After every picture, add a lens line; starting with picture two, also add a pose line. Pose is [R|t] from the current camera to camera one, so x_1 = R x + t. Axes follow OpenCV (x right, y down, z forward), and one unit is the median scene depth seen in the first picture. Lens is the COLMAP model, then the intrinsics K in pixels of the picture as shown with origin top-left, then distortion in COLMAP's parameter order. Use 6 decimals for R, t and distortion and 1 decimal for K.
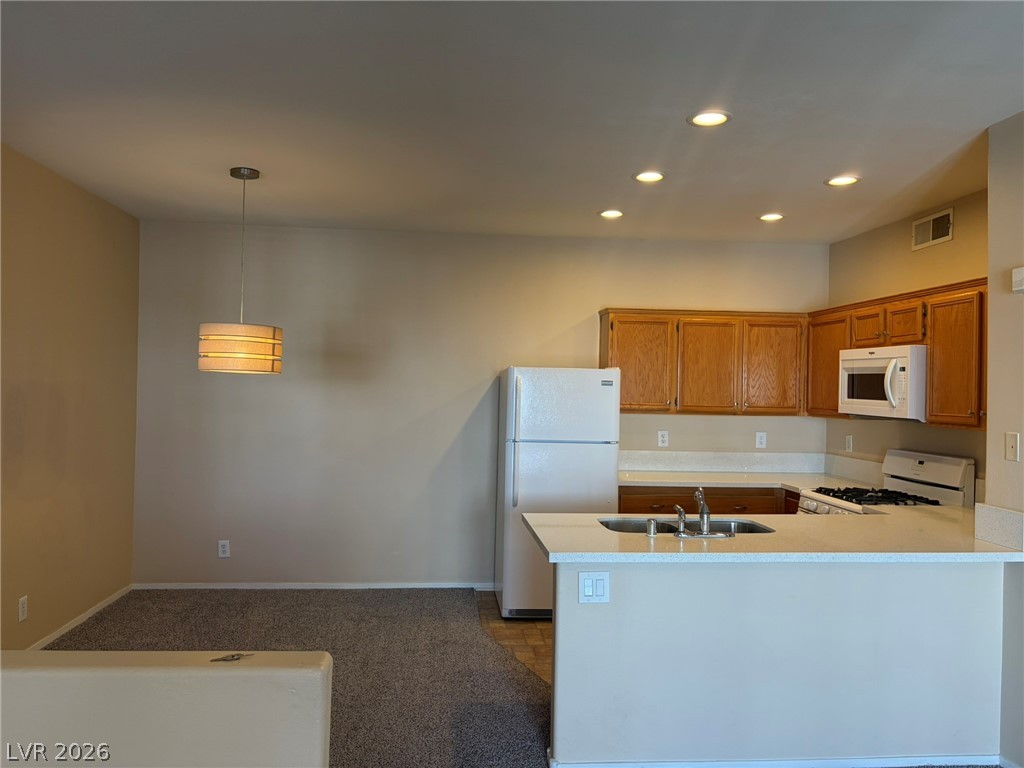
lens RADIAL K [[773.6, 0, 503.4], [0, 773.6, 379.6], [0, 0, 1]] dist [0.044157, -0.039155]
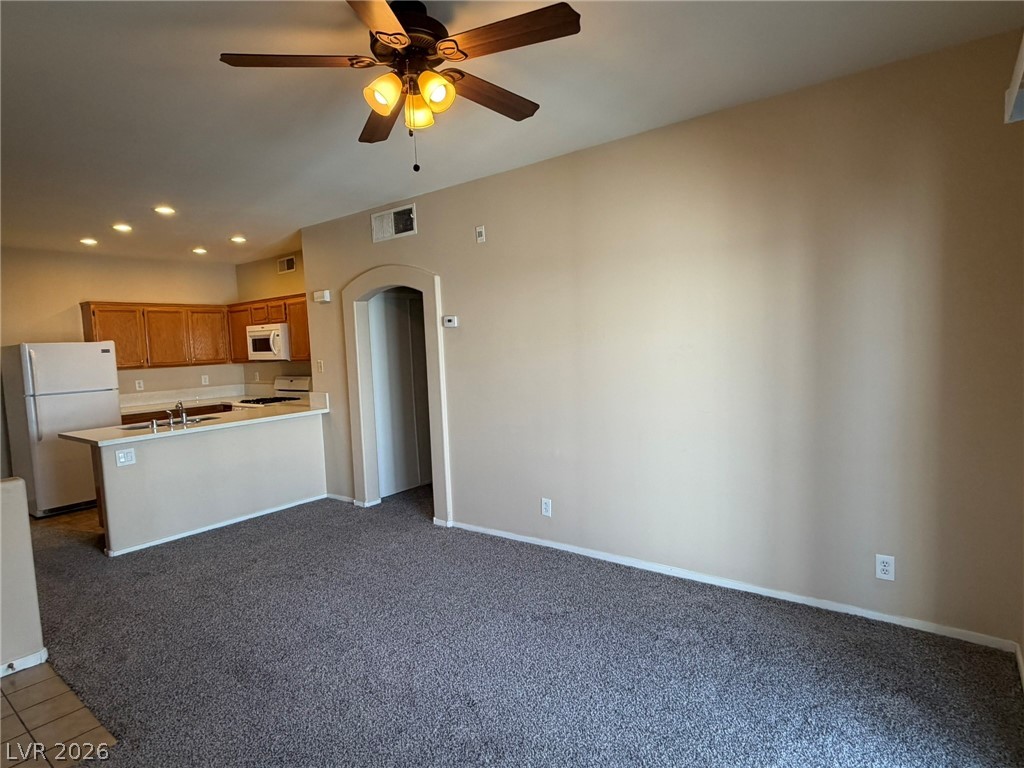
lens RADIAL K [[563.2, 0, 511.5], [0, 563.2, 390.7], [0, 0, 1]] dist [-0.002094, -0.001708]
pose [[0.669957, -0.109918, 0.734218, -0.149558], [0.046651, 0.993257, 0.106130, 0.001866], [-0.740933, -0.036850, 0.670567, -0.380932]]
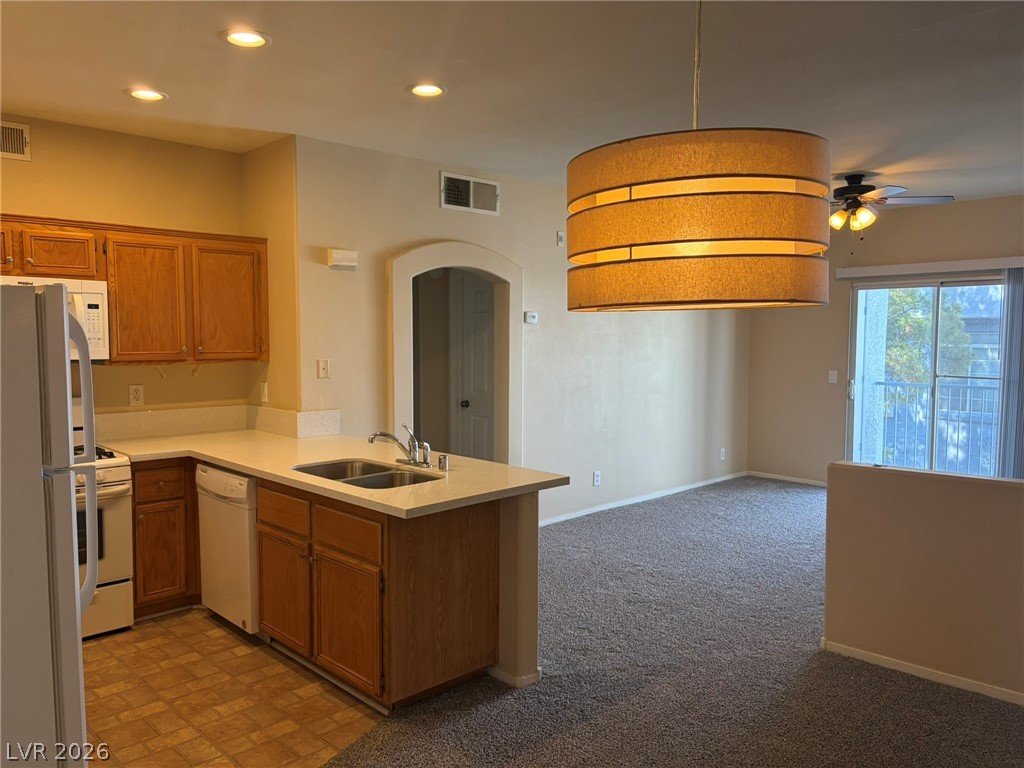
lens RADIAL K [[773.6, 0, 506.9], [0, 773.6, 385.8], [0, 0, 1]] dist [0.044157, -0.039155]
pose [[-0.634691, -0.070369, 0.769555, -0.447360], [-0.019986, 0.997007, 0.074684, 0.001210], [-0.772507, 0.032021, -0.634198, 1.050183]]
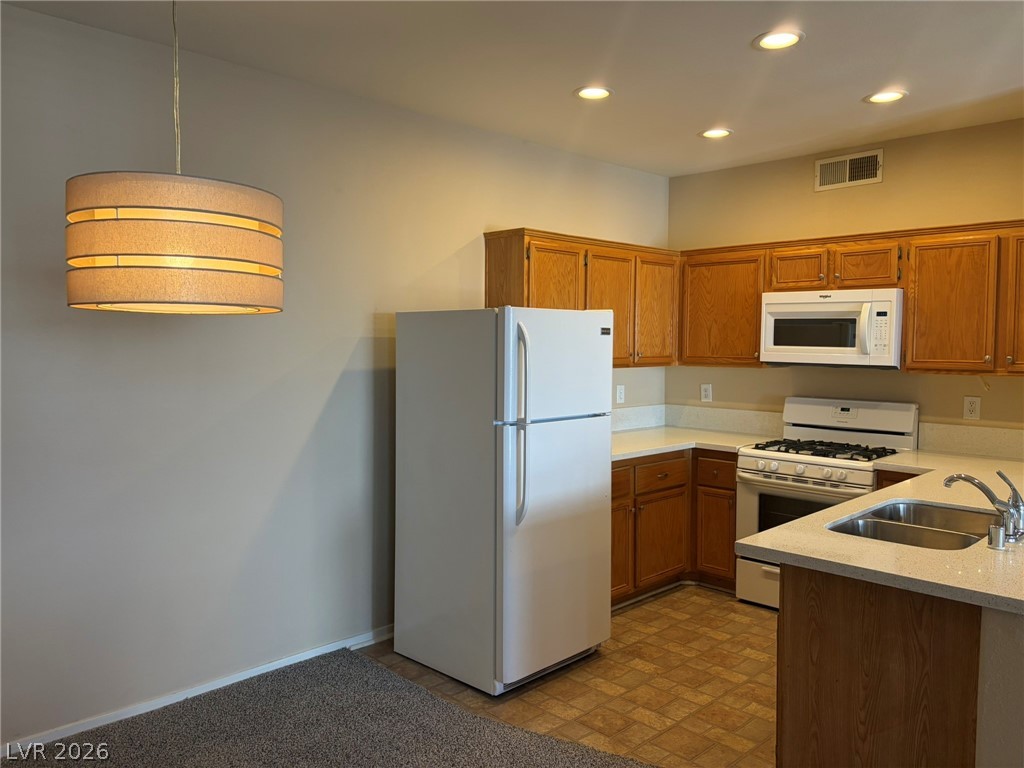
lens RADIAL K [[773.6, 0, 499.9], [0, 773.6, 376.8], [0, 0, 1]] dist [0.044157, -0.039155]
pose [[0.771475, -0.044034, 0.634734, -0.391750], [0.002162, 0.997778, 0.066593, -0.001112], [-0.636256, -0.050002, 0.769856, 0.487239]]
